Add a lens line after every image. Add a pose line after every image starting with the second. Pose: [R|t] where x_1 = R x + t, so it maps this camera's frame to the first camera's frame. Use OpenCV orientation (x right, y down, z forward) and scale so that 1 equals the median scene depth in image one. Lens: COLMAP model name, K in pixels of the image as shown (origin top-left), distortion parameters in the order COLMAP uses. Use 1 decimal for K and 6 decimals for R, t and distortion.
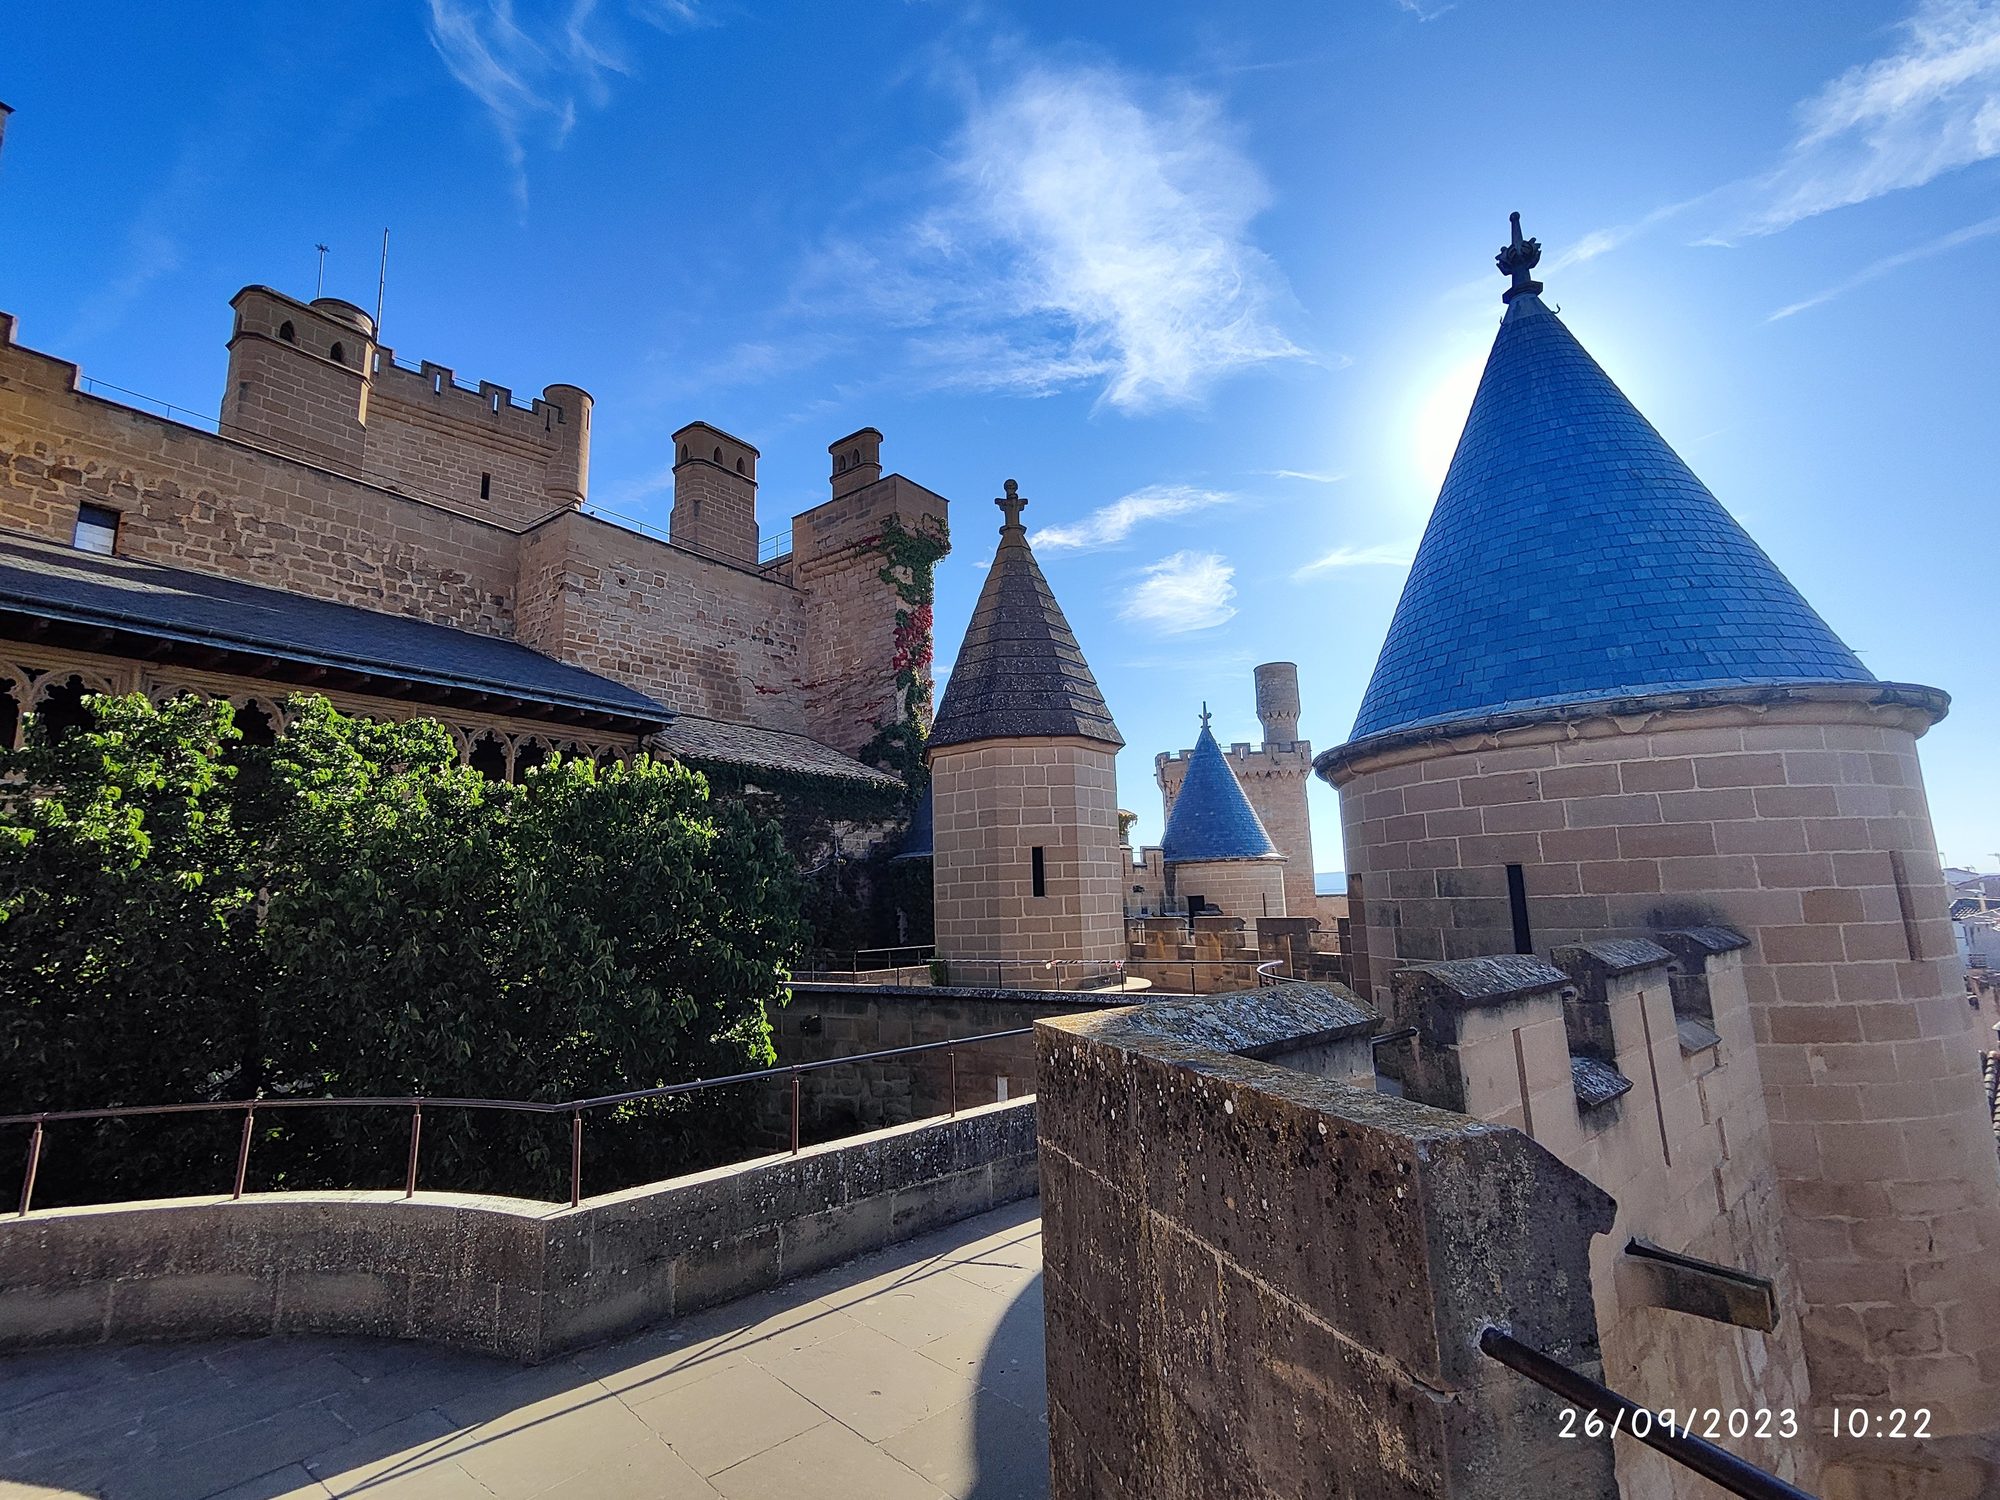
lens RADIAL K [[920.9, 0, 1006.0], [0, 920.9, 742.1], [0, 0, 1]] dist [0.012776, -0.003210]
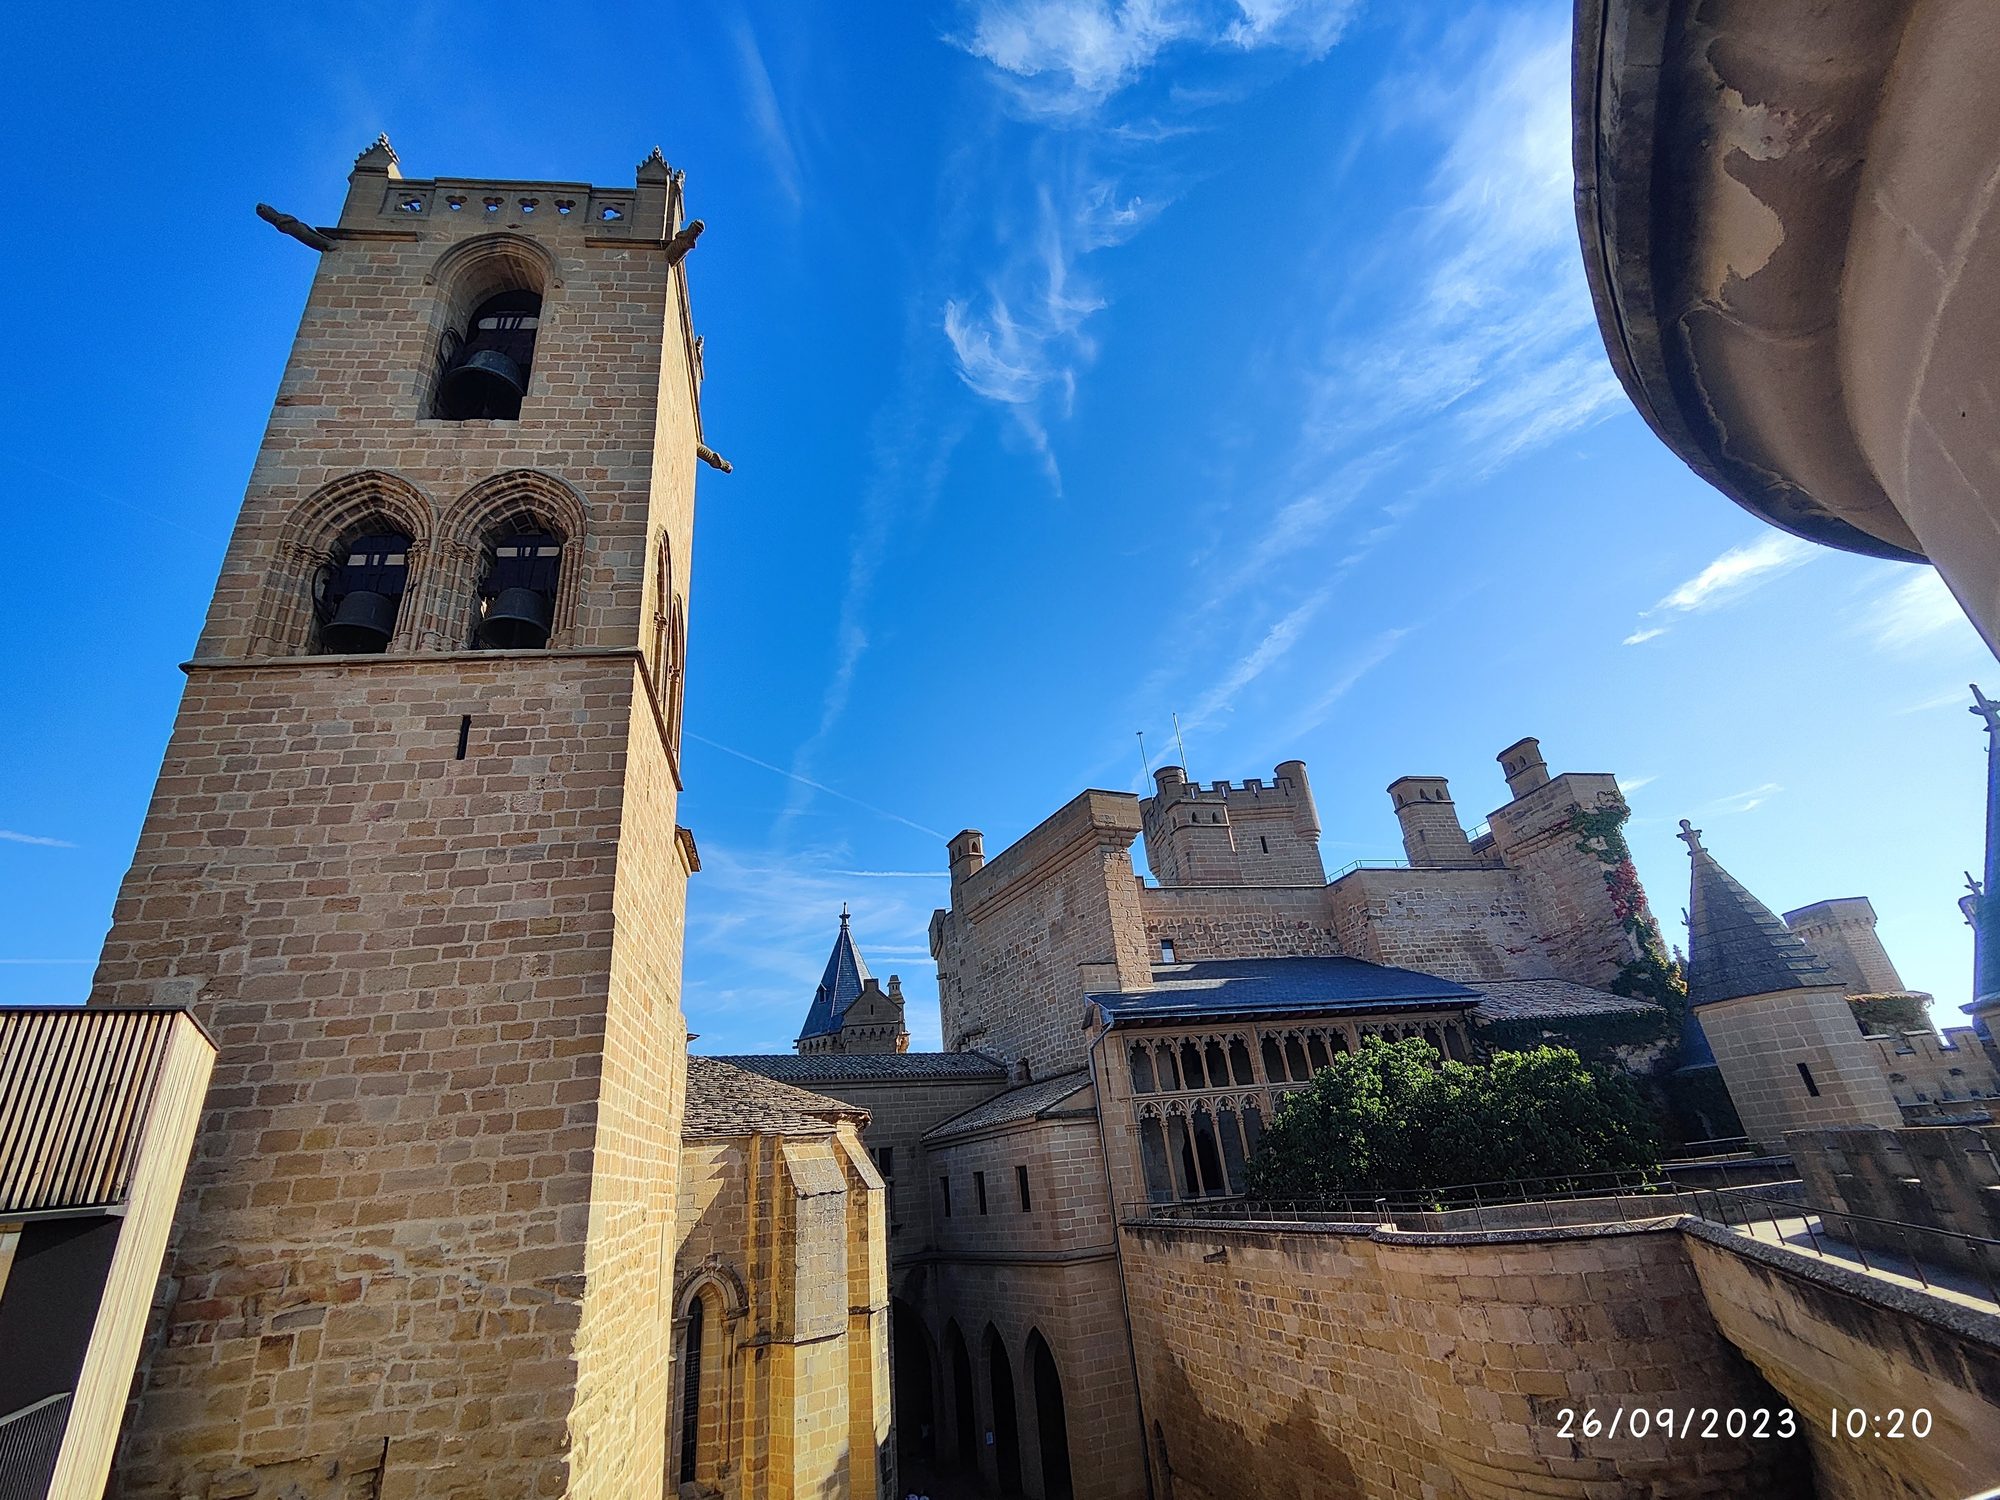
lens RADIAL K [[920.9, 0, 1004.9], [0, 920.9, 744.1], [0, 0, 1]] dist [0.012776, -0.003210]
pose [[0.765418, -0.314165, -0.561637, 0.034289], [0.185490, 0.943404, -0.274923, -0.133492], [0.616222, 0.106253, 0.780372, -0.701476]]
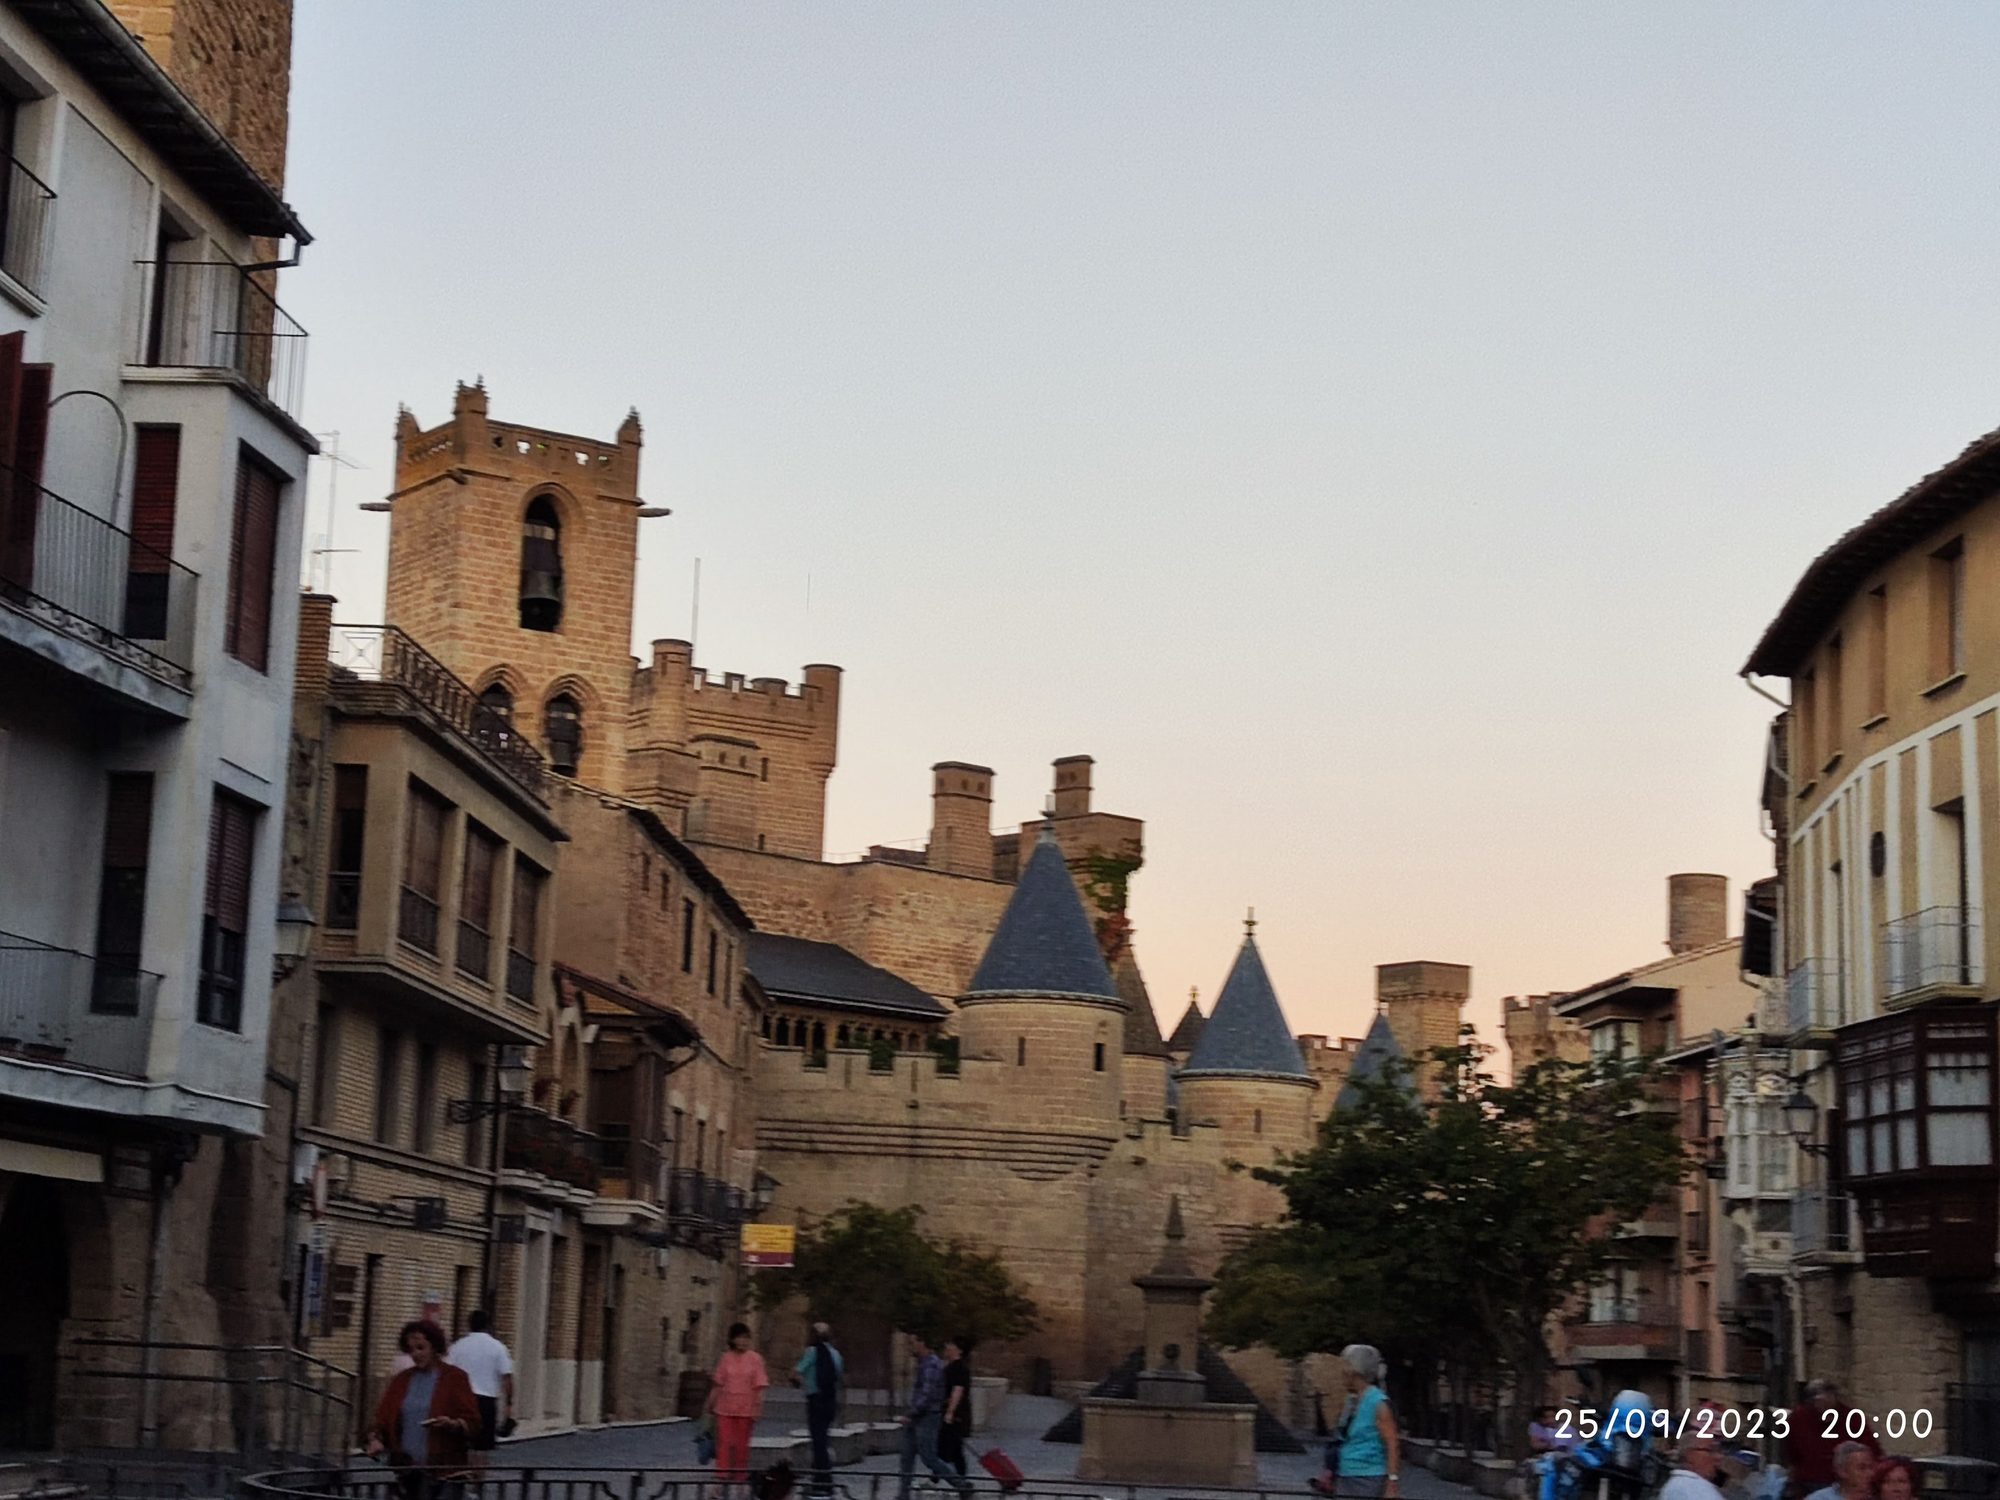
lens RADIAL K [[3646.9, 0, 986.2], [0, 3646.9, 739.9], [0, 0, 1]] dist [0.149166, 0.000000]
pose [[0.974434, 0.036989, -0.221608, 1.046319], [-0.035008, 0.999304, 0.012862, -0.551550], [0.221929, -0.004775, 0.975051, -4.926108]]
